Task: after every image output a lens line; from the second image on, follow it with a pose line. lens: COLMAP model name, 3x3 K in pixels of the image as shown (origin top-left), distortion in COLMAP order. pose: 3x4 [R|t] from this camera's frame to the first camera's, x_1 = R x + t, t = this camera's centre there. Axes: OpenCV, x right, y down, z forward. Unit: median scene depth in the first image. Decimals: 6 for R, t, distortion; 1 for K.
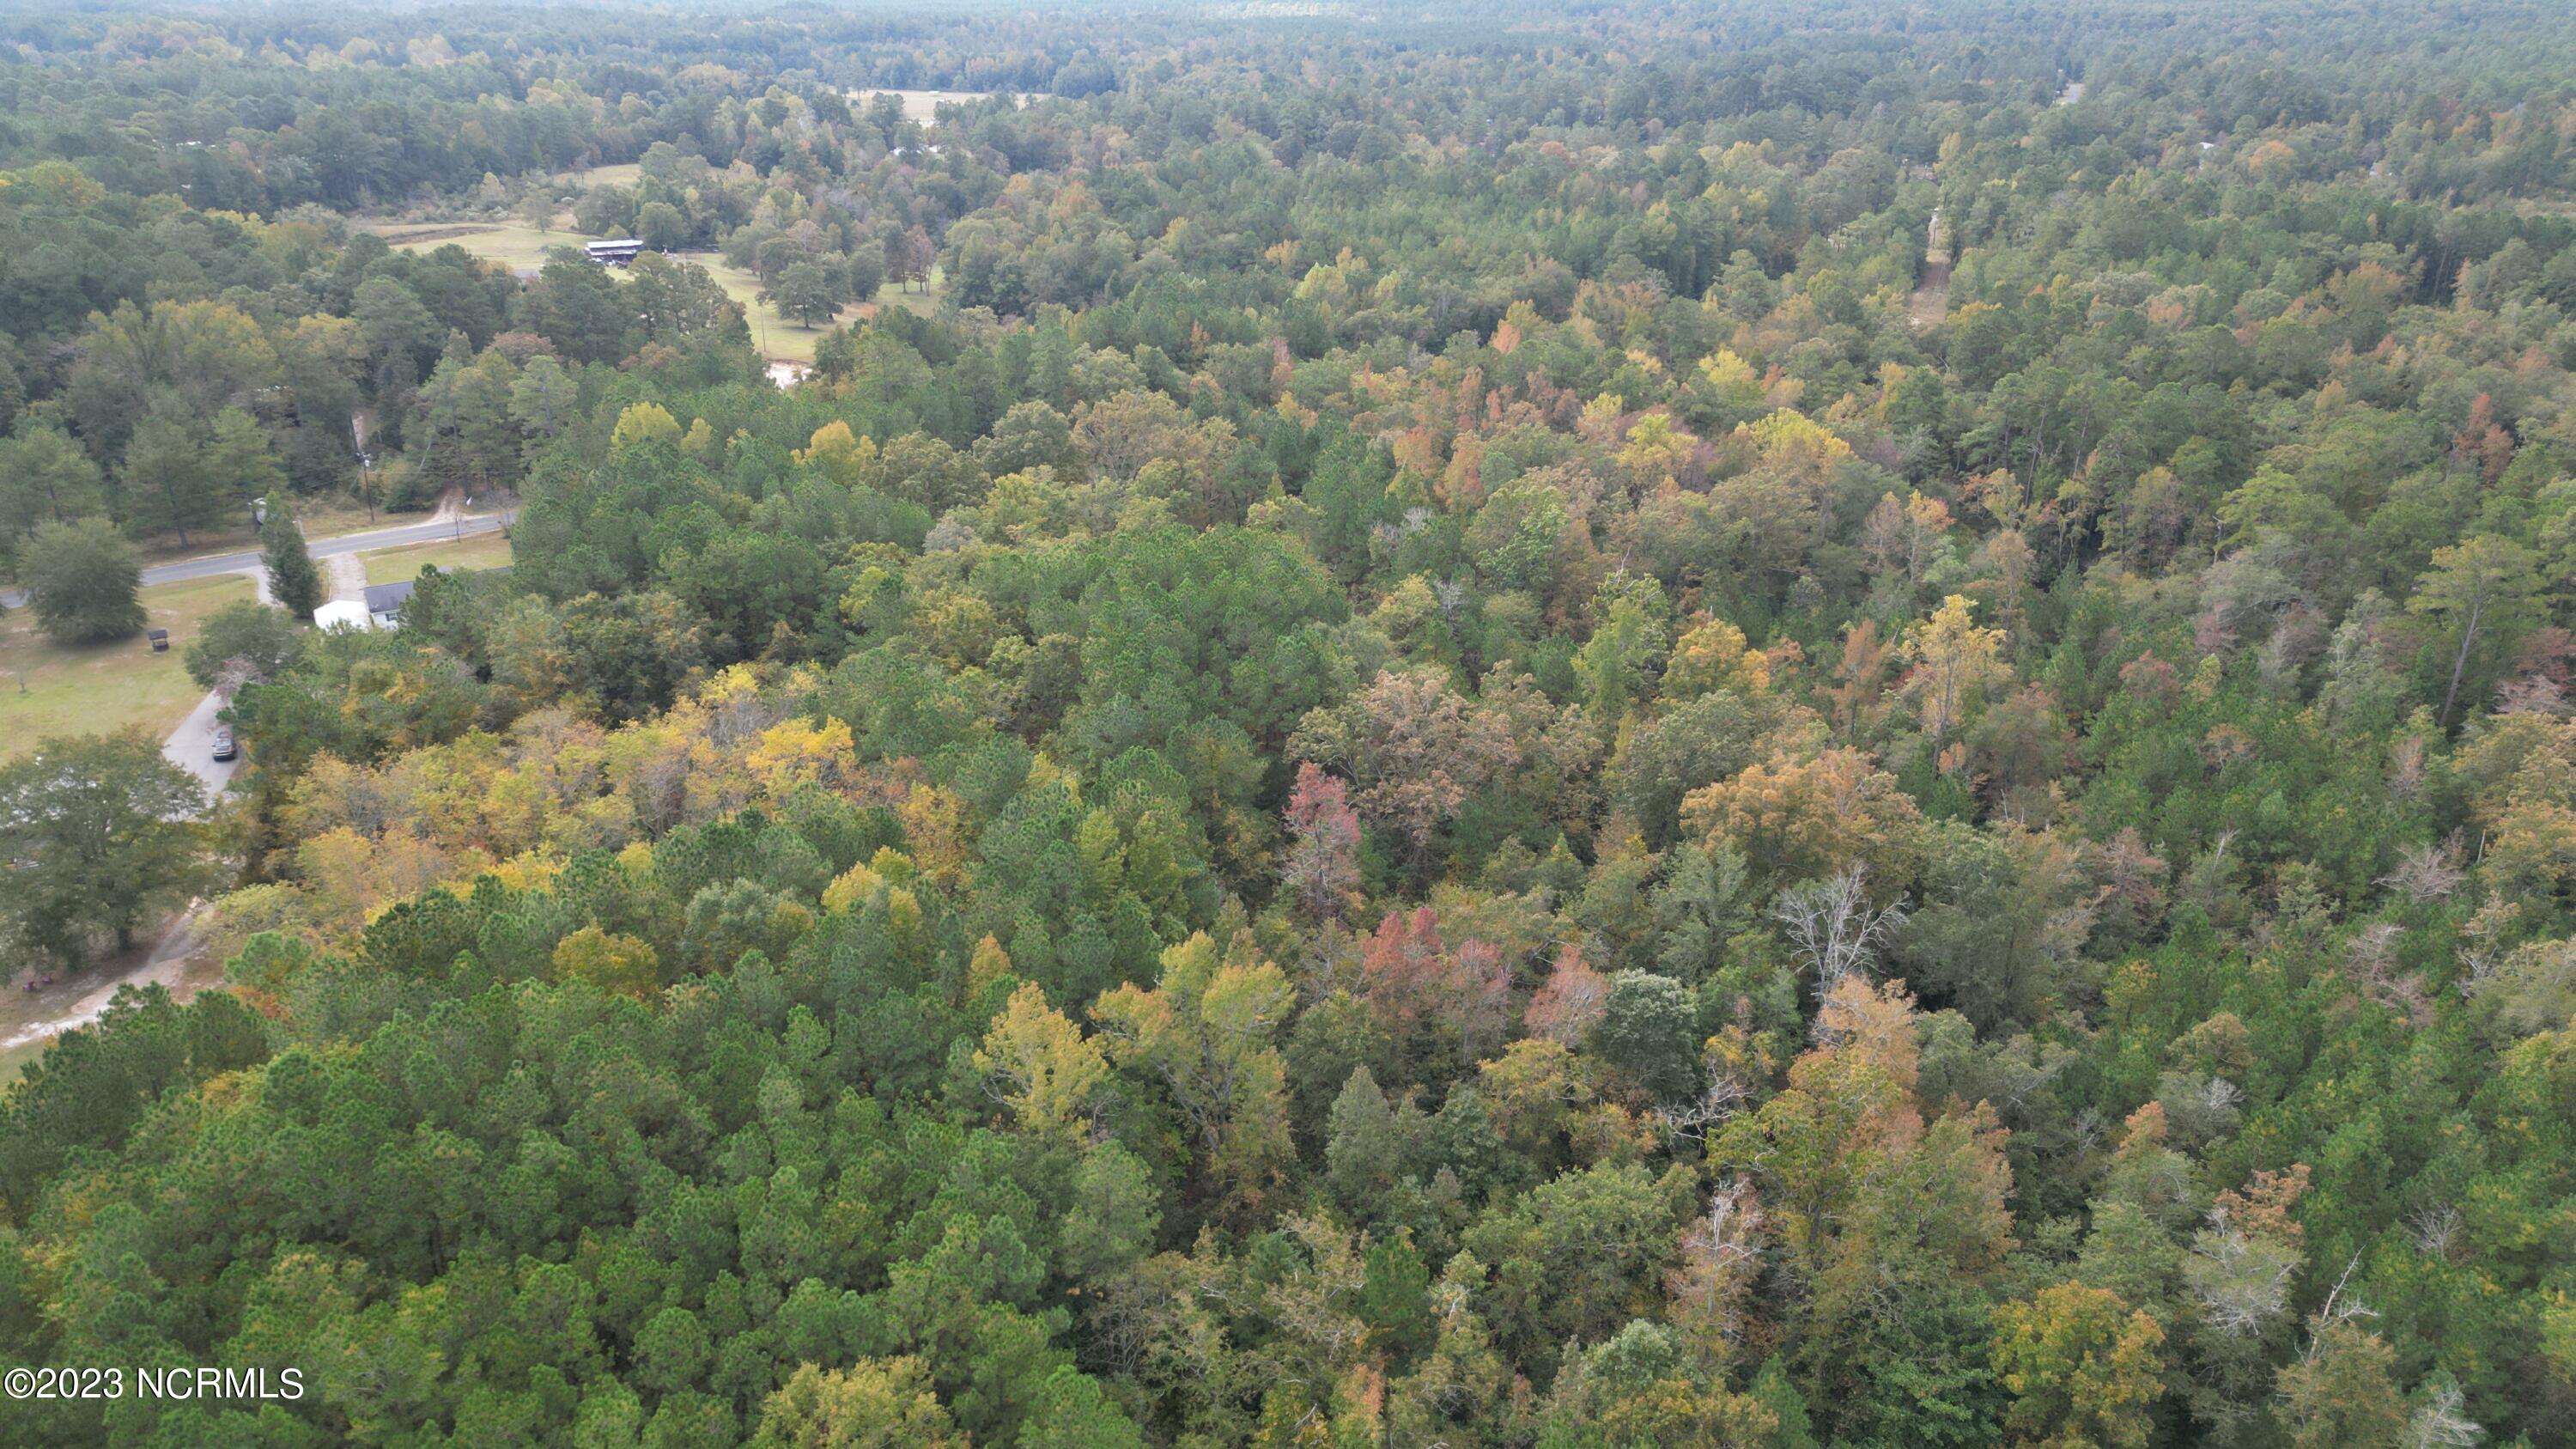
lens RADIAL K [[1797.5, 0, 1277.3], [0, 1797.5, 736.3], [0, 0, 1]] dist [0.070420, -0.064565]
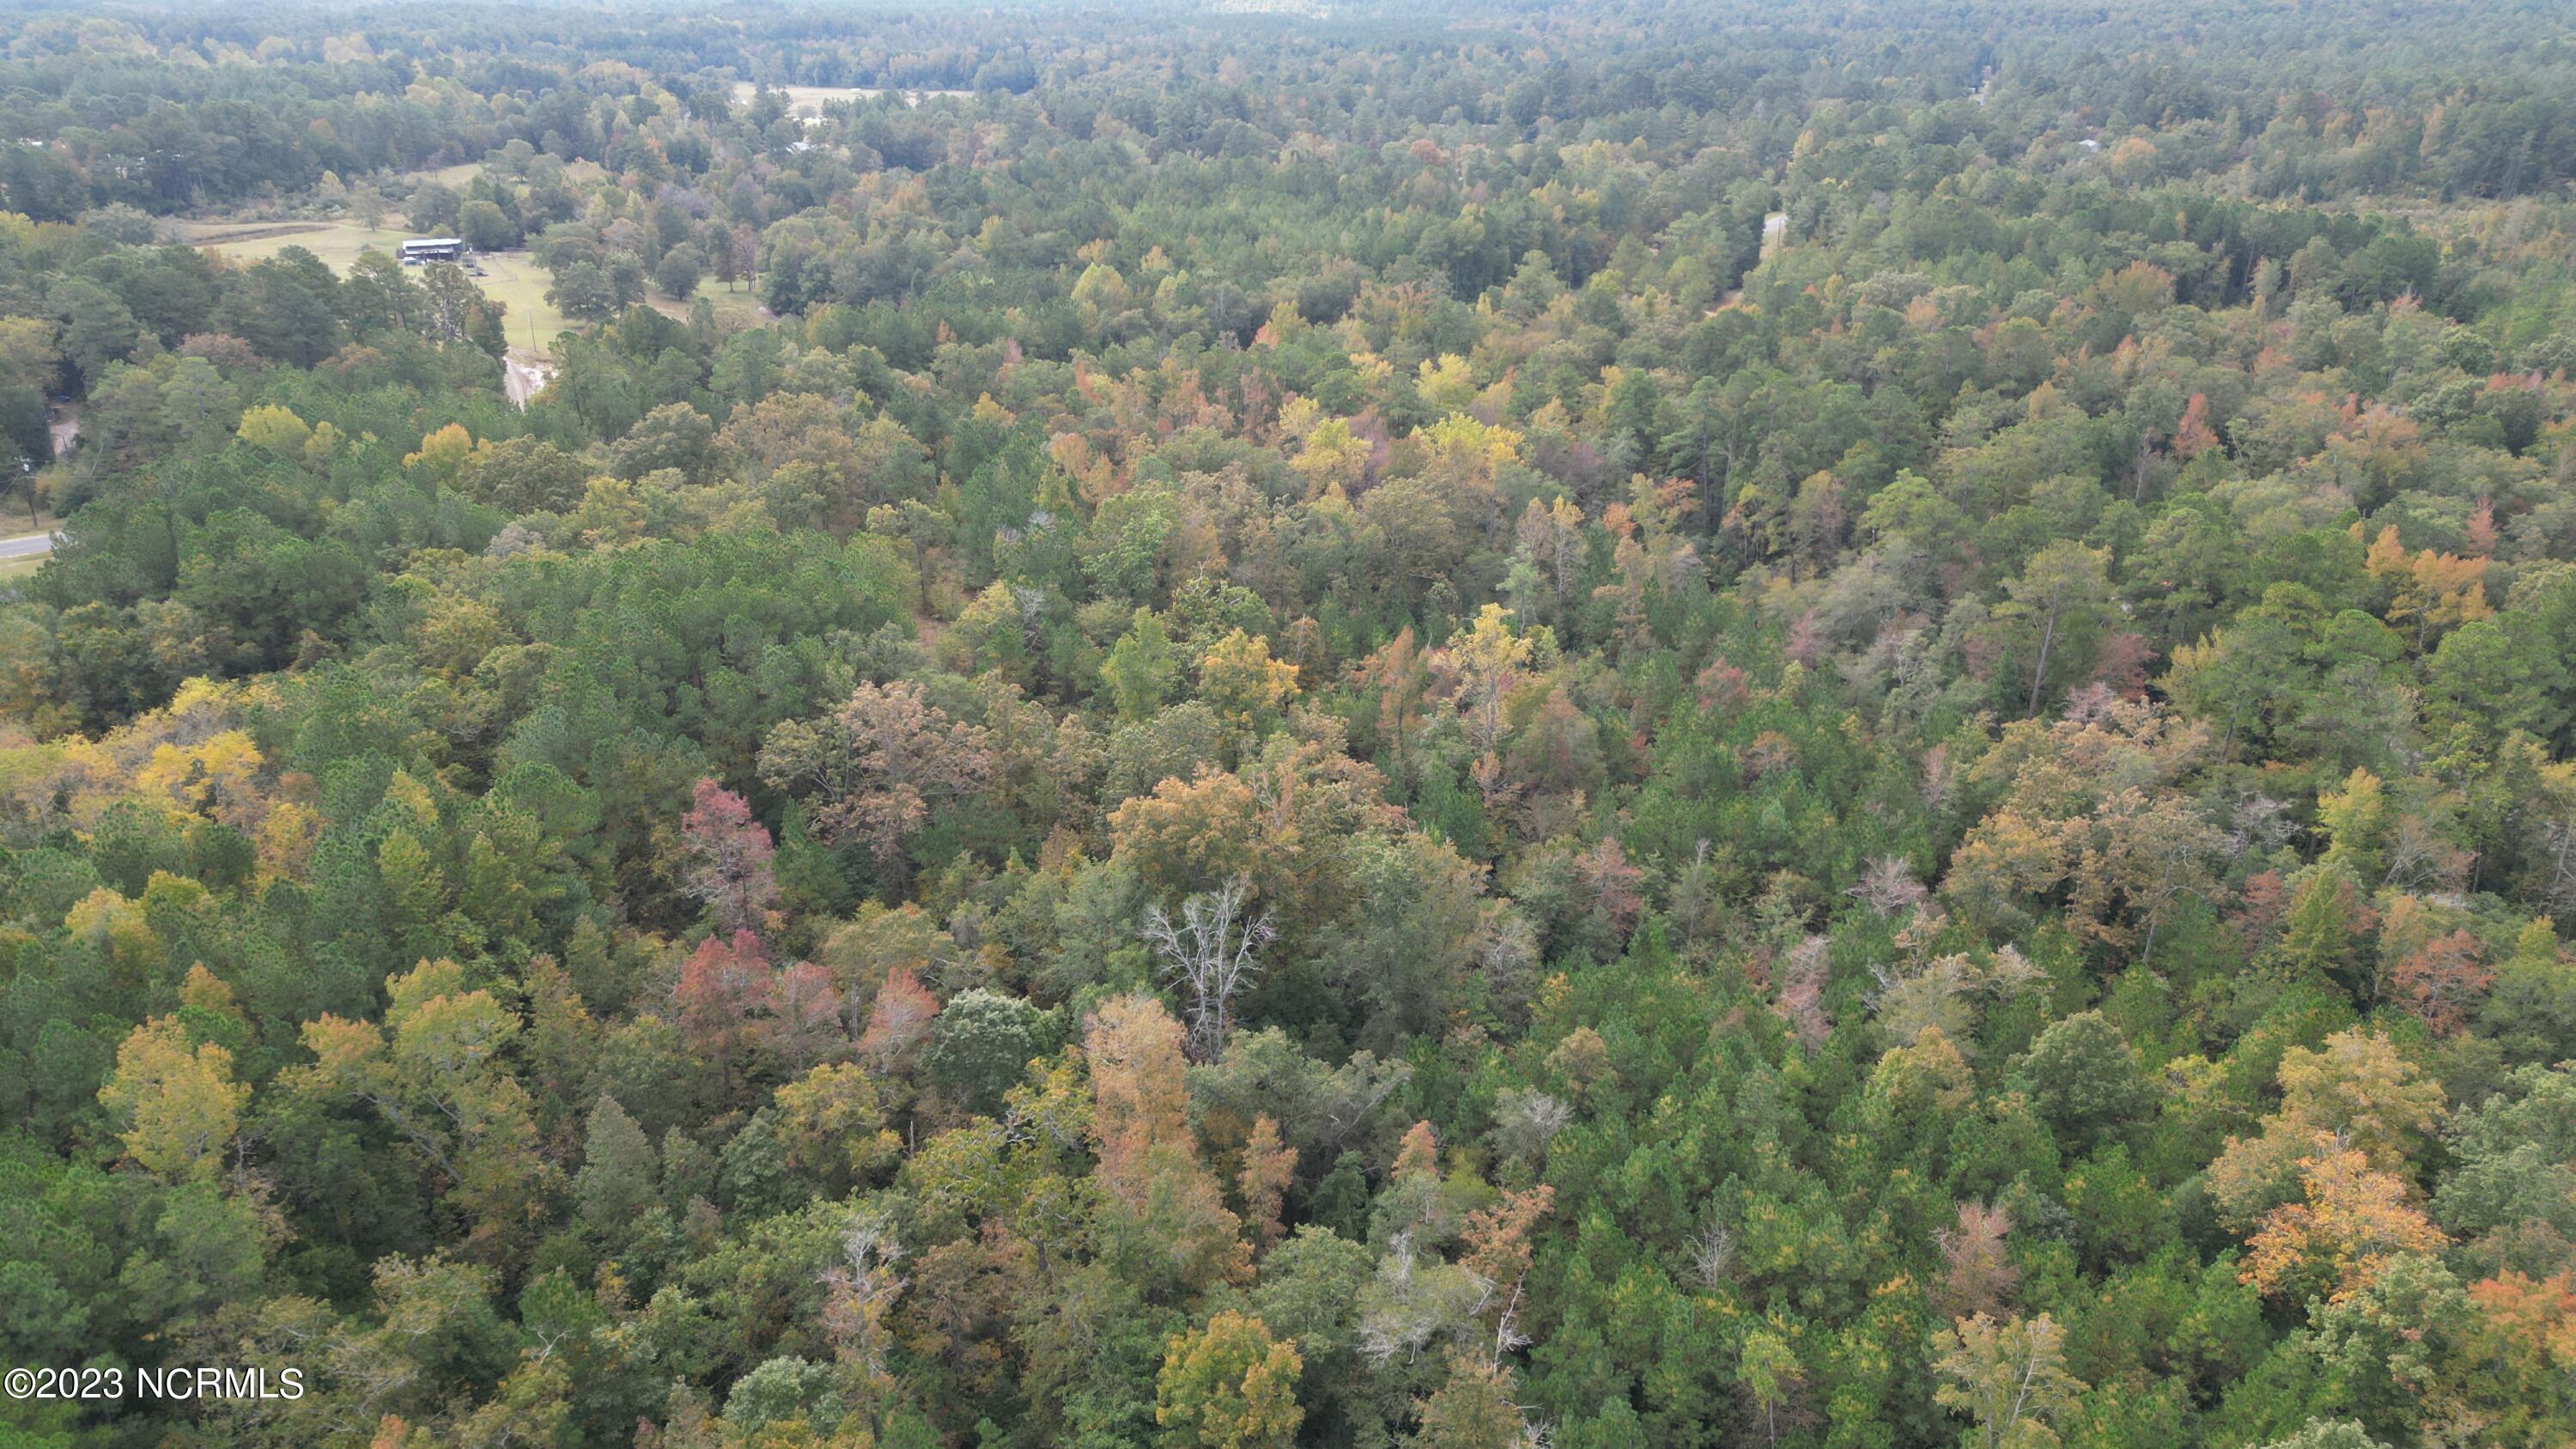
lens RADIAL K [[1797.5, 0, 1281.6], [0, 1797.5, 741.1], [0, 0, 1]] dist [0.070420, -0.064565]
pose [[0.999992, -0.002657, 0.003128, 0.107290], [0.002645, 0.999990, 0.003690, -0.002590], [-0.003138, -0.003682, 0.999988, 0.006305]]
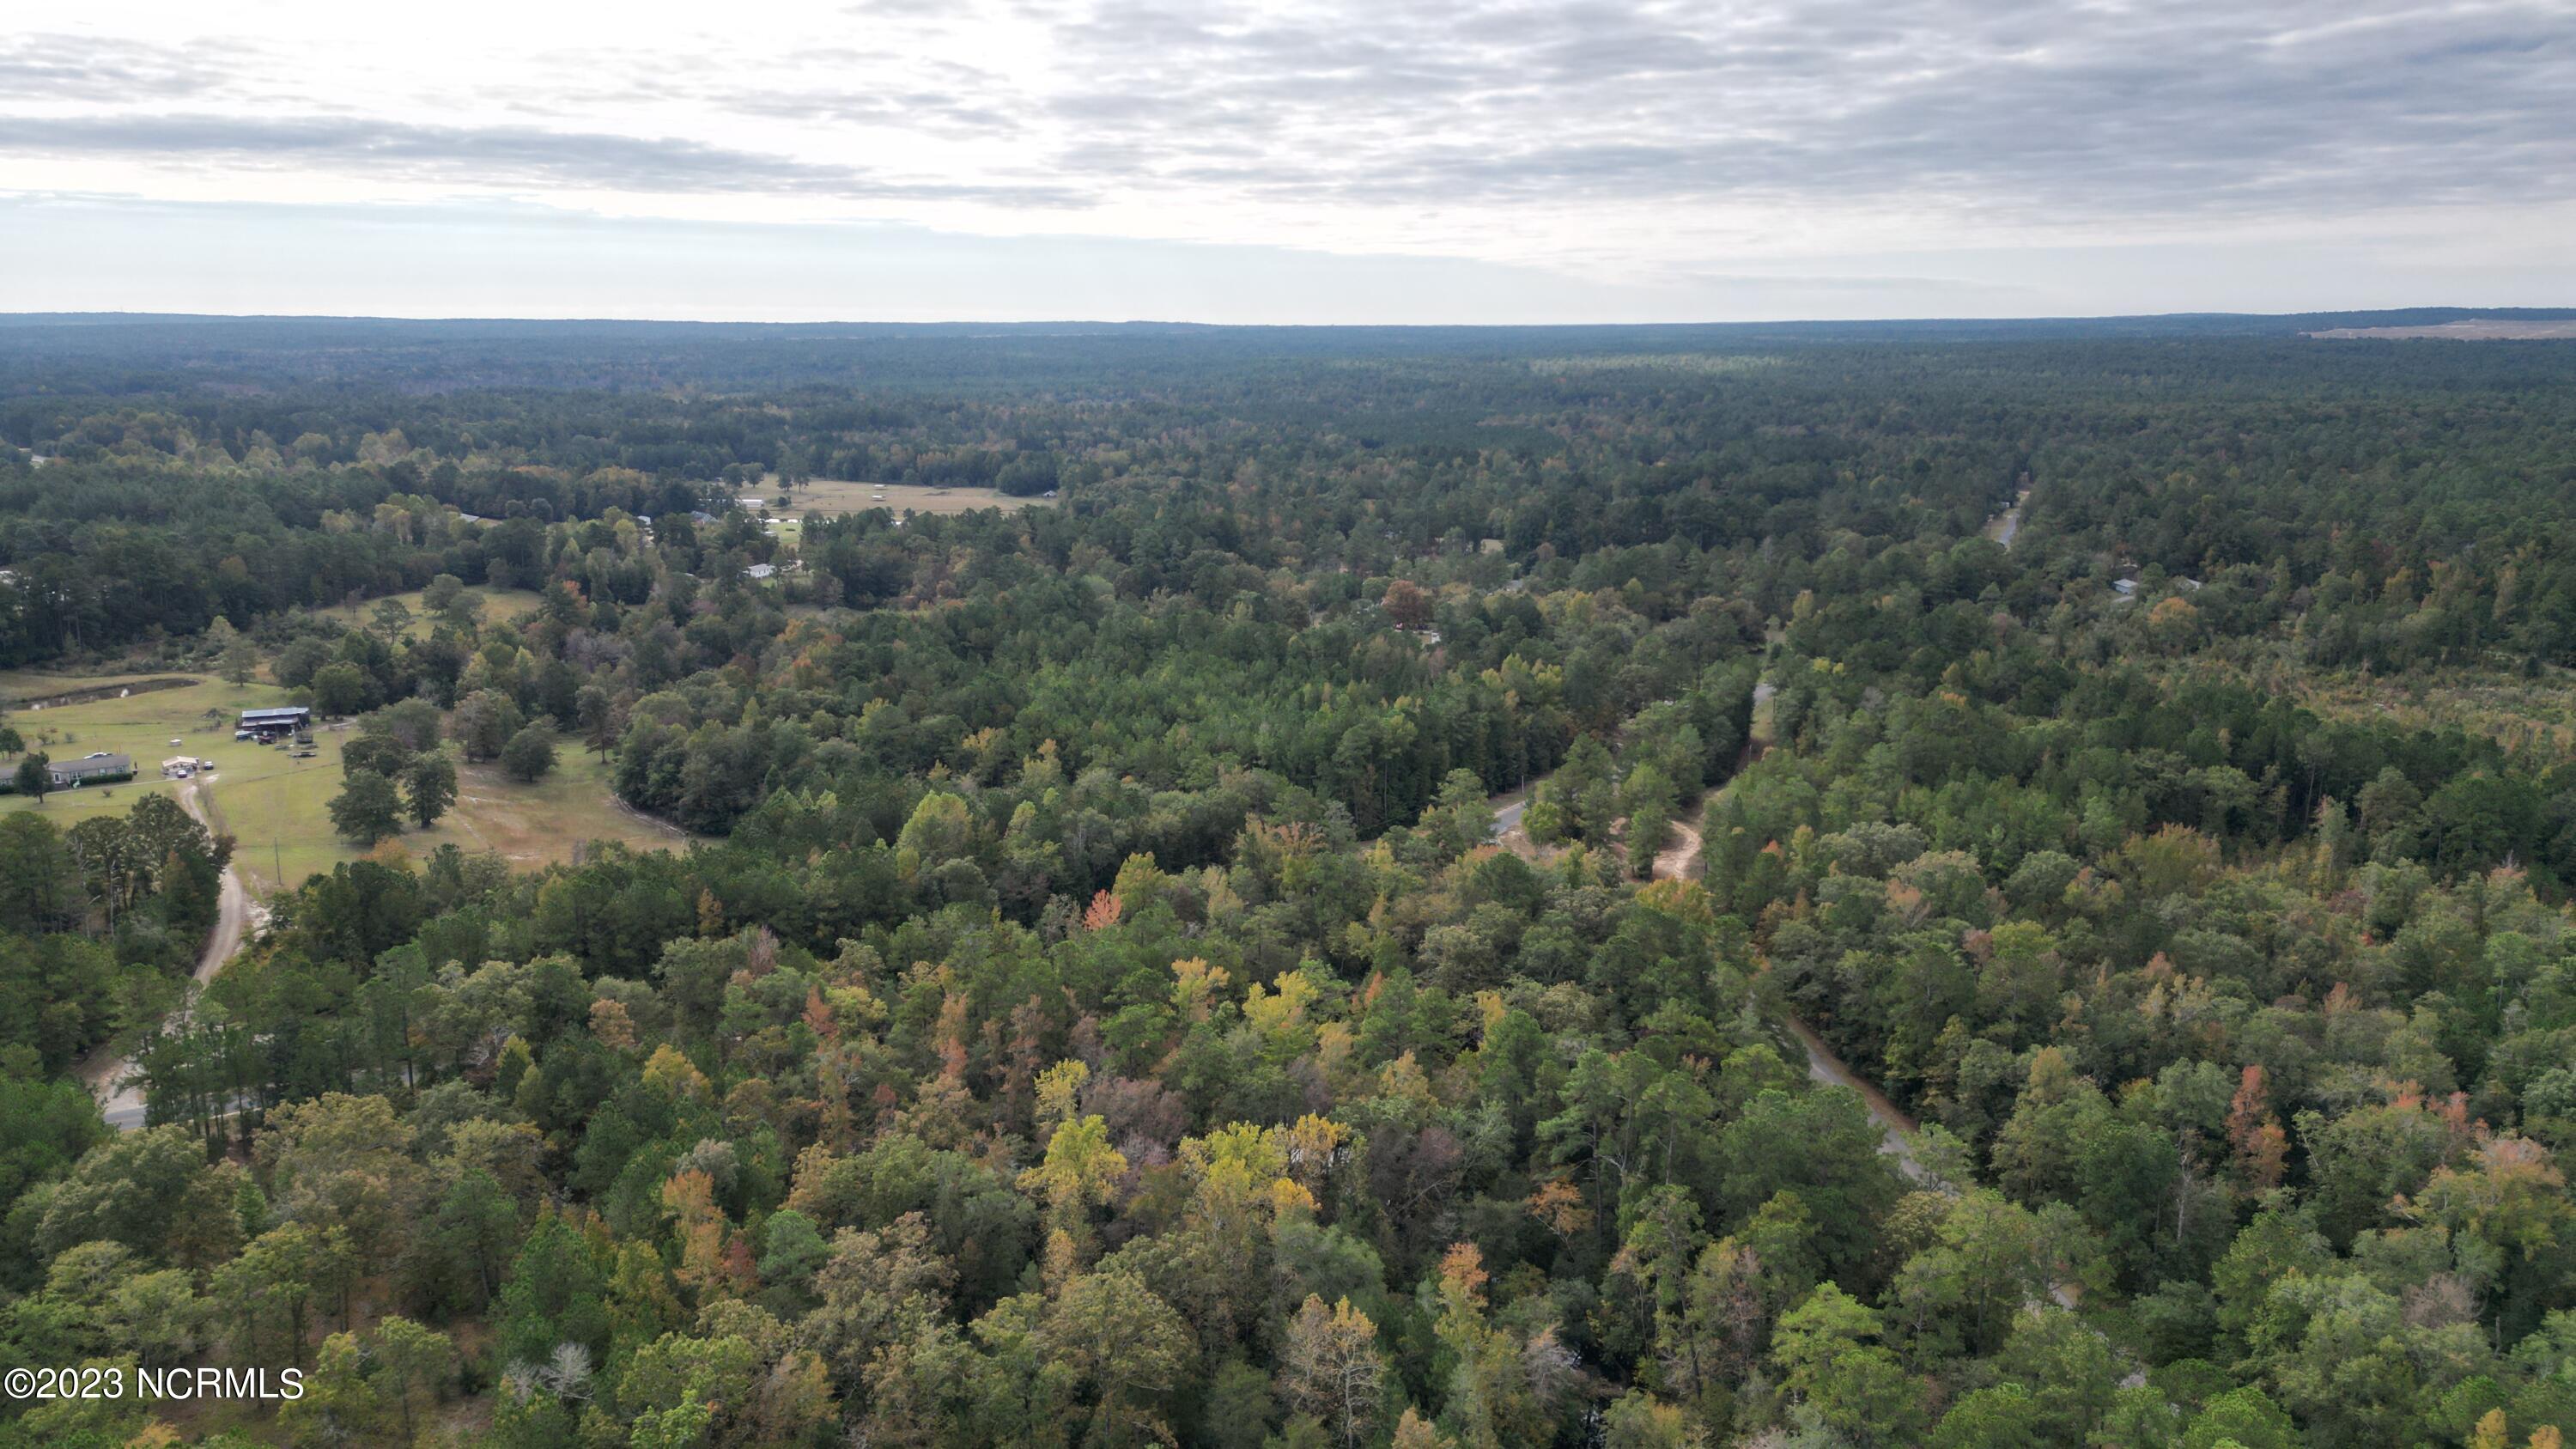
lens RADIAL K [[1797.5, 0, 1288.2], [0, 1797.5, 731.9], [0, 0, 1]] dist [0.070420, -0.064565]
pose [[0.999293, 0.013919, -0.034926, 0.192830], [-0.020032, 0.983223, -0.181306, -0.122338], [0.031816, 0.181877, 0.982806, 0.147061]]
